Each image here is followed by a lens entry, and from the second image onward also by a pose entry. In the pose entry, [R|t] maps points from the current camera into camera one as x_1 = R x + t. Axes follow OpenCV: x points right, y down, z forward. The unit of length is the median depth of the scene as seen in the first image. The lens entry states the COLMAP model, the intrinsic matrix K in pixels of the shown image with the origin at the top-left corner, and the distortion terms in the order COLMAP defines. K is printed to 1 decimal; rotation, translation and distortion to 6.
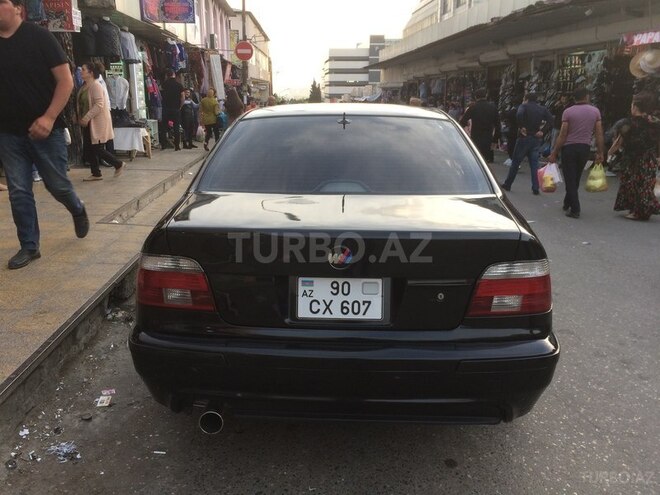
lens RADIAL K [[571.1, 0, 326.1], [0, 571.1, 247.0], [0, 0, 1]] dist [0.097105, -0.149718]
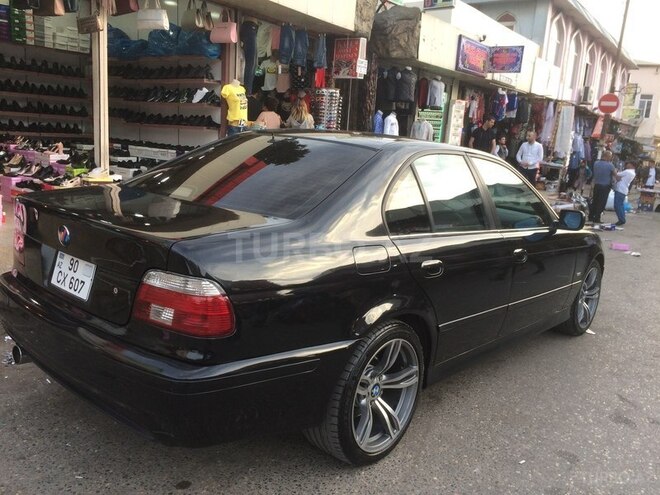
lens RADIAL K [[571.1, 0, 326.1], [0, 571.1, 247.0], [0, 0, 1]] dist [0.097105, -0.149718]
pose [[0.779281, 0.174091, -0.602009, 0.189970], [-0.226271, 0.973999, -0.011237, -0.010850], [0.584400, 0.144974, 0.798411, 0.066144]]
